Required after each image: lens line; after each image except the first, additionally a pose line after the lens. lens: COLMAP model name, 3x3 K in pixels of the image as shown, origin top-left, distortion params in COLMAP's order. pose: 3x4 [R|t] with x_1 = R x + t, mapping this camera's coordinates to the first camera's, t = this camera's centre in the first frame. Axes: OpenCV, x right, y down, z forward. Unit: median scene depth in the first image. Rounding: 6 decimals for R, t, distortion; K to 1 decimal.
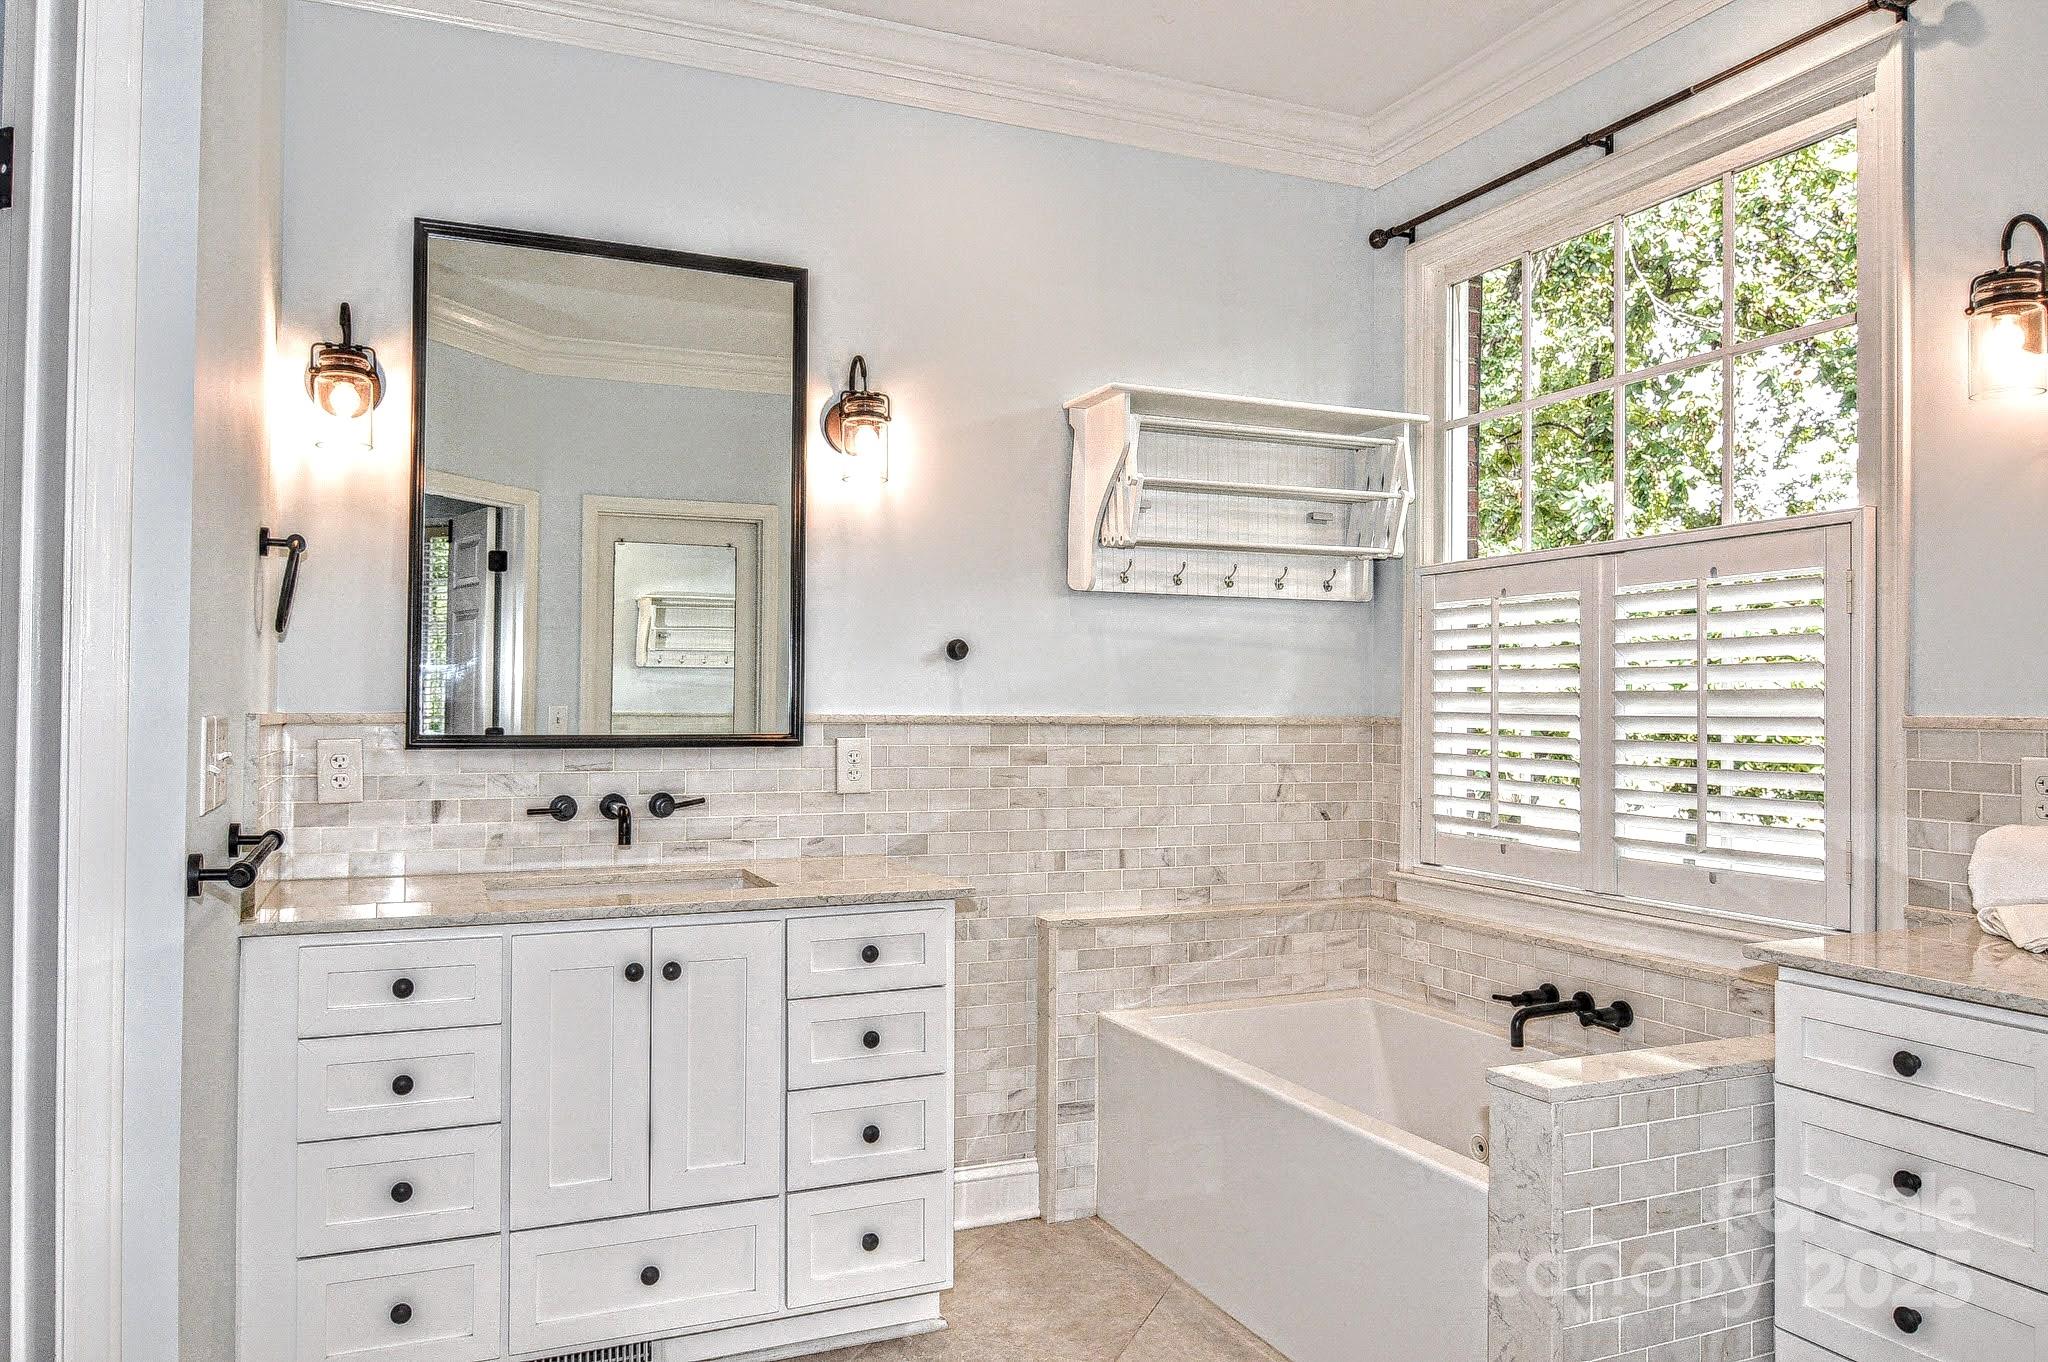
lens RADIAL K [[1418.0, 0, 1024.0], [0, 1418.0, 681.0], [0, 0, 1]] dist [0.010295, -0.022656]
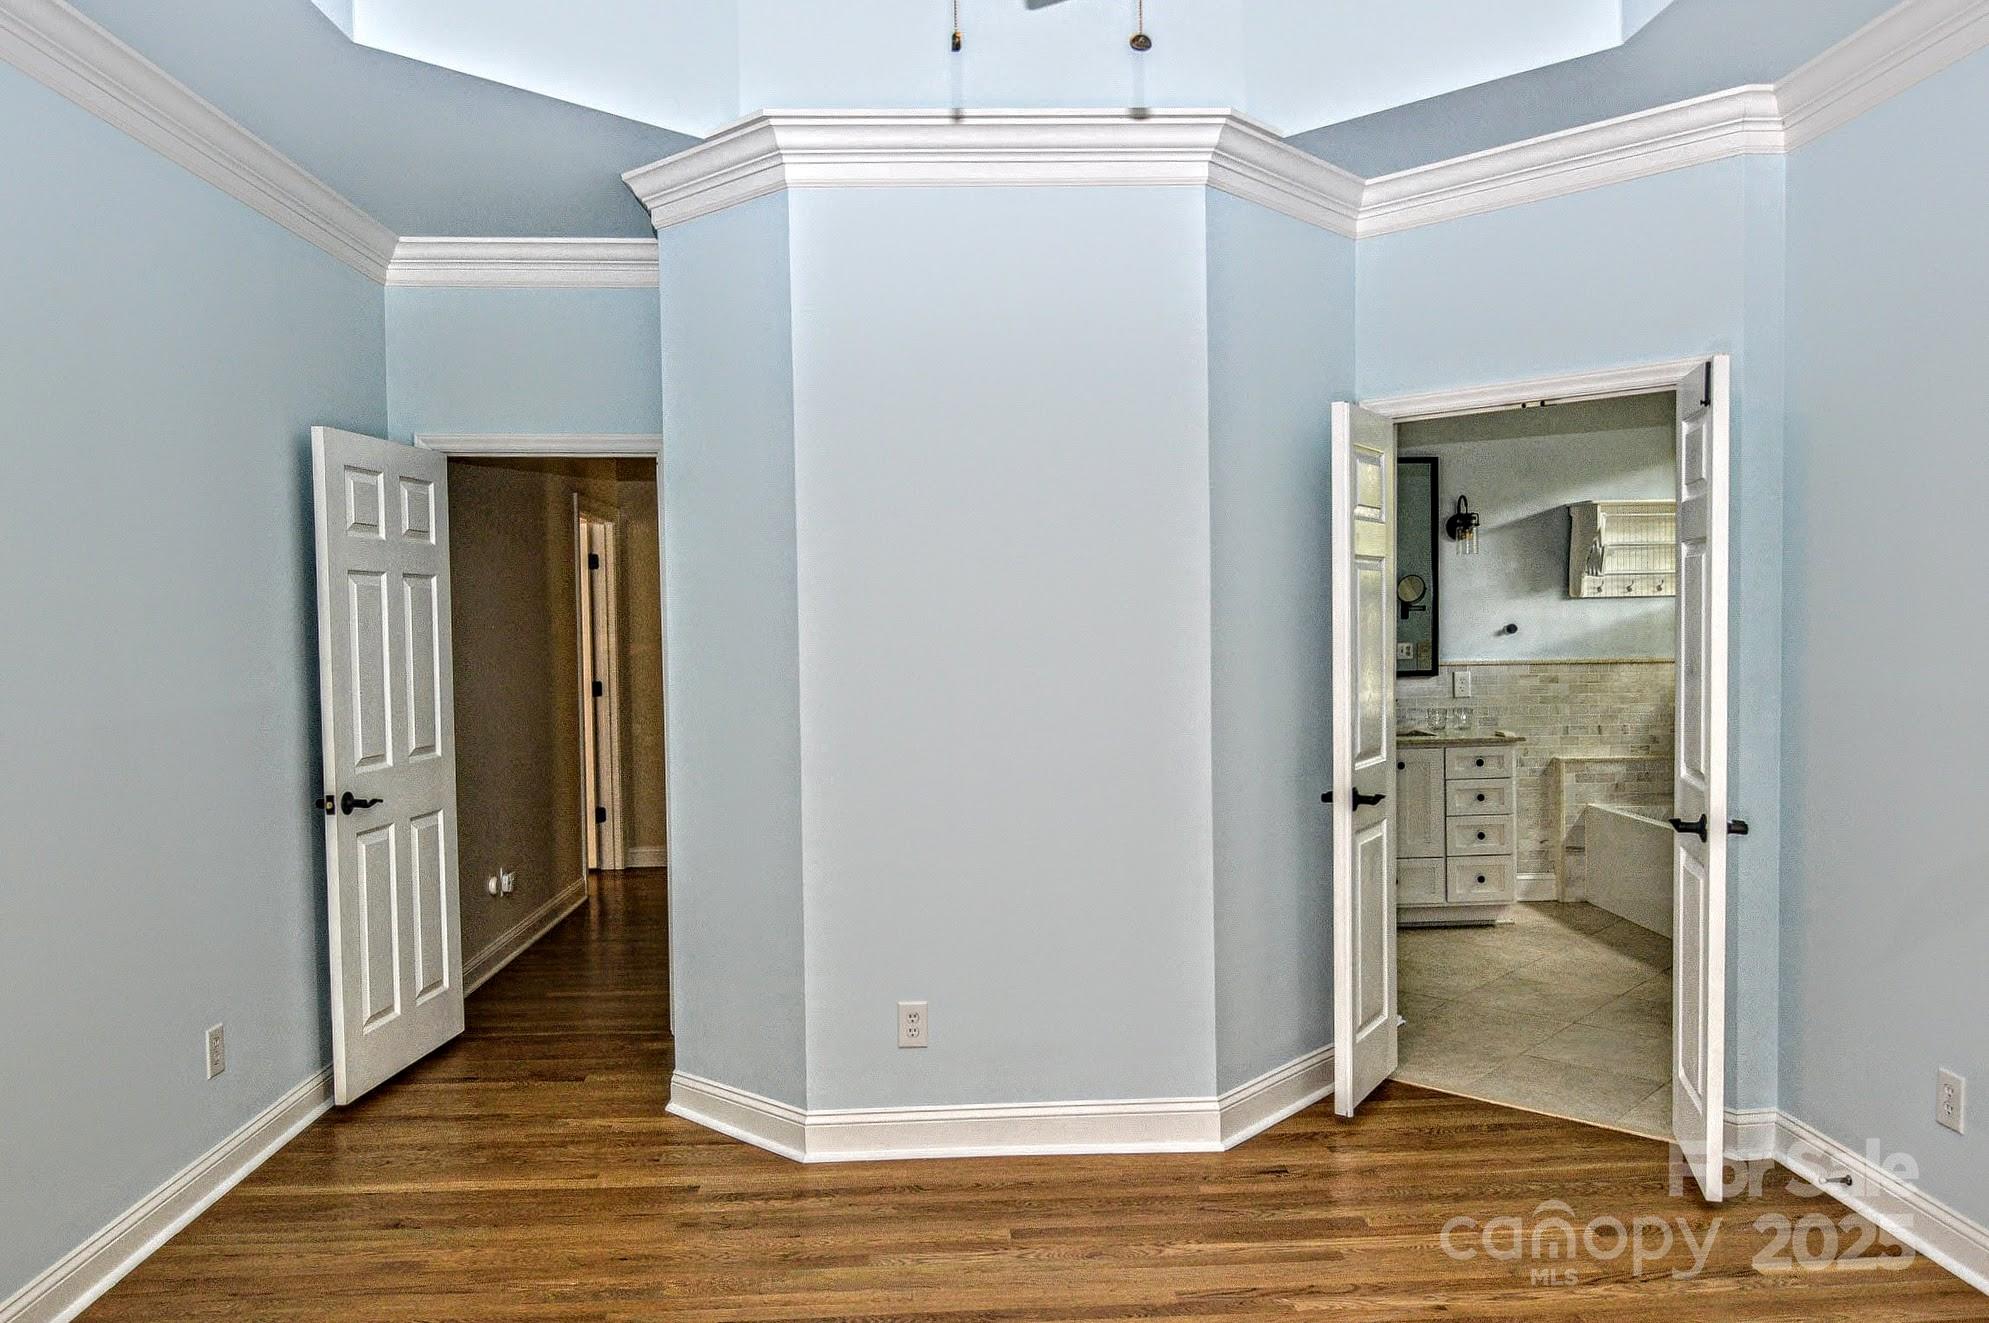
lens RADIAL K [[1384.9, 0, 994.5], [0, 1384.9, 661.5], [0, 0, 1]] dist [0.012358, -0.041950]
pose [[0.929804, -0.008980, -0.367945, -0.004164], [0.027786, 0.998562, 0.045843, -0.084517], [0.367004, -0.052849, 0.928717, -1.122961]]
